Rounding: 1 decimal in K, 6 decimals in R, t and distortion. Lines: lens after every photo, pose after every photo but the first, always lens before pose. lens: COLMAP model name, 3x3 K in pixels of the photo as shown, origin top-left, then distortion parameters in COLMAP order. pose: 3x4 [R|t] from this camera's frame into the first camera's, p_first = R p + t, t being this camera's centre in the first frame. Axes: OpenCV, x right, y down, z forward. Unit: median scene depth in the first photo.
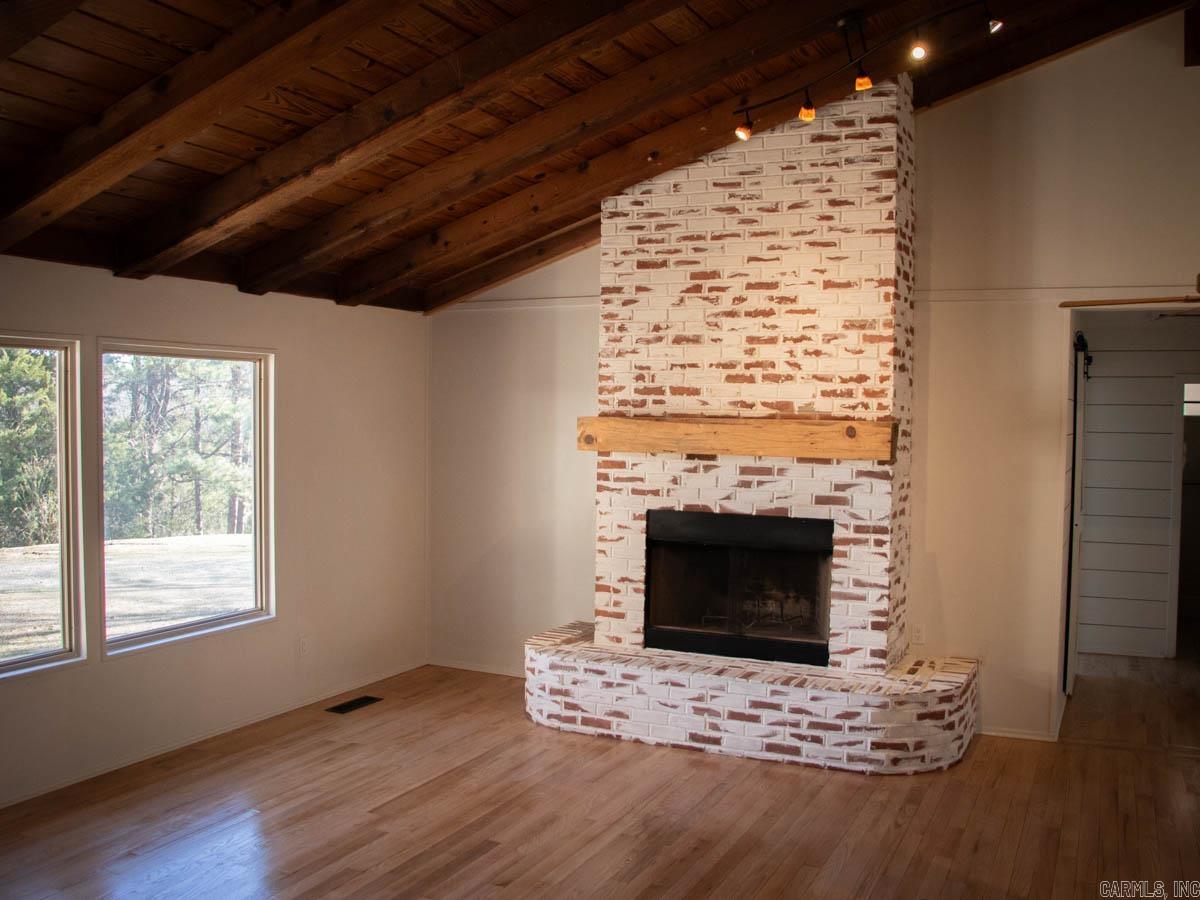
lens RADIAL K [[1078.3, 0, 600.0], [0, 1078.3, 450.0], [0, 0, 1]] dist [-0.116436, 0.011353]
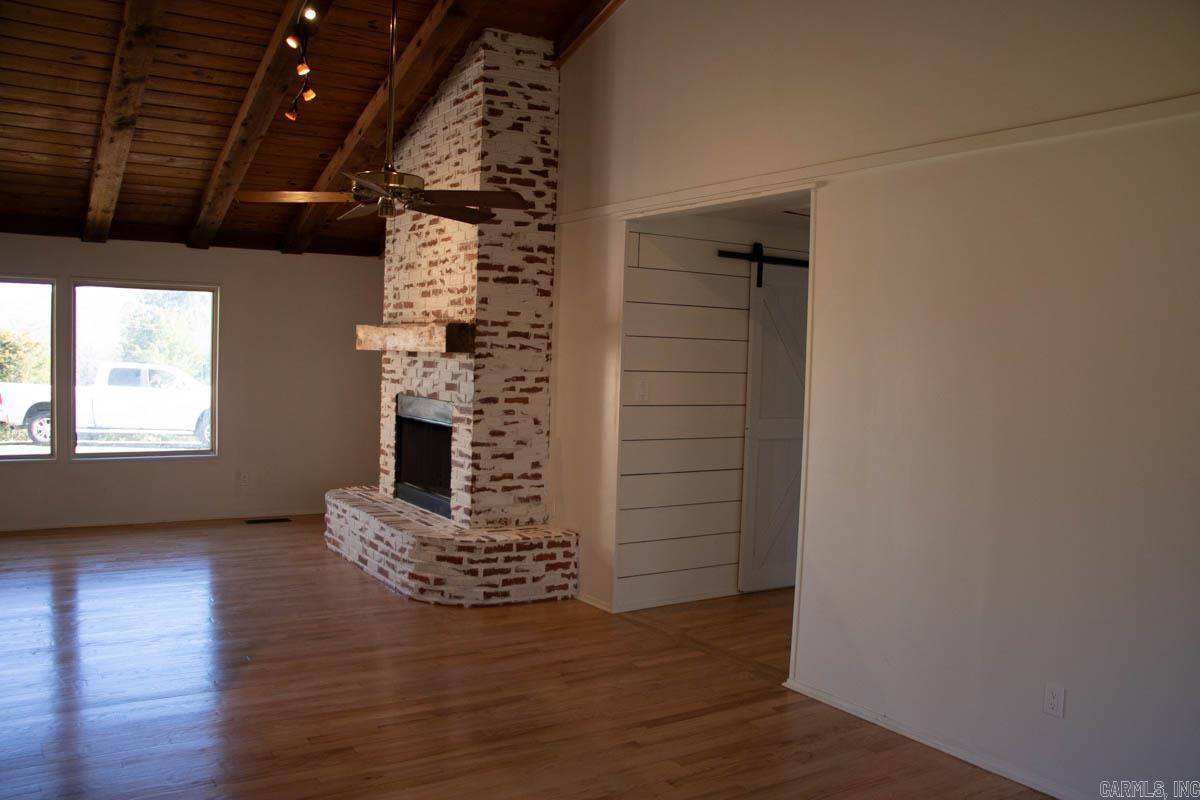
lens RADIAL K [[936.3, 0, 600.0], [0, 936.3, 400.0], [0, 0, 1]] dist [-0.125983, 0.001783]
pose [[0.853722, 0.037431, -0.519381, 0.949876], [-0.037224, 0.999248, 0.010828, 0.044500], [0.519396, 0.010089, 0.854474, 0.154541]]
